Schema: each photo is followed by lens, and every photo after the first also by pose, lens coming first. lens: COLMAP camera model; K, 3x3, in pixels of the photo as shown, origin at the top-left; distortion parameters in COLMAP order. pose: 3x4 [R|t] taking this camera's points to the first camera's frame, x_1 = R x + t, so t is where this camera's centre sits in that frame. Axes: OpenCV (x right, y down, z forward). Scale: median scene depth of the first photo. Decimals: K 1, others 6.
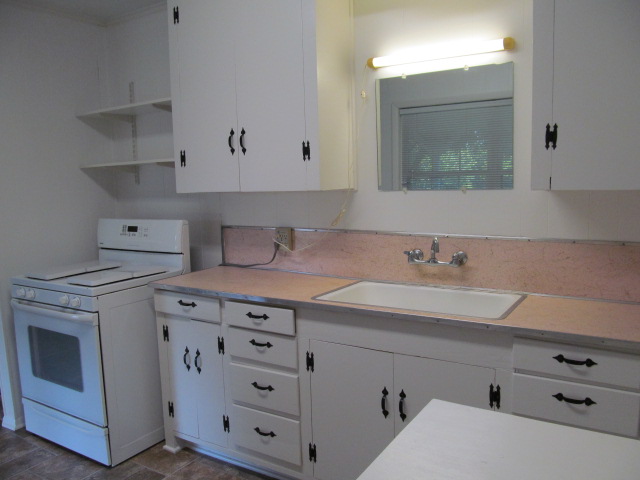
lens RADIAL K [[534.5, 0, 321.4], [0, 534.5, 240.9], [0, 0, 1]] dist [-0.049934, 0.010015]
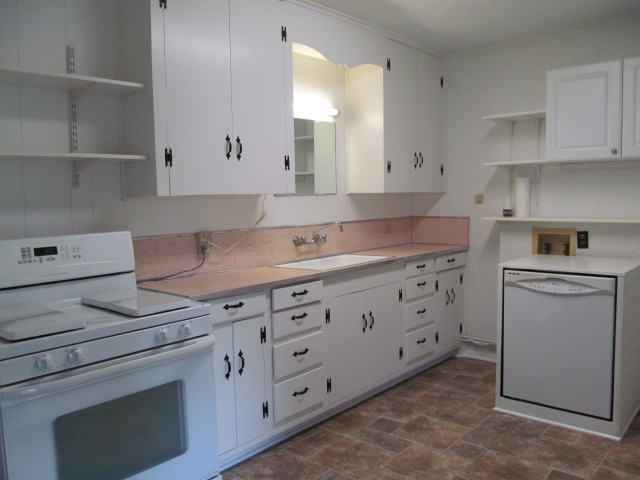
lens RADIAL K [[534.5, 0, 321.5], [0, 534.5, 240.0], [0, 0, 1]] dist [-0.049934, 0.010015]
pose [[0.158941, -0.053336, 0.985846, -1.222283], [0.140511, 0.989597, 0.030885, -0.010052], [-0.977238, 0.133613, 0.164782, 0.683827]]
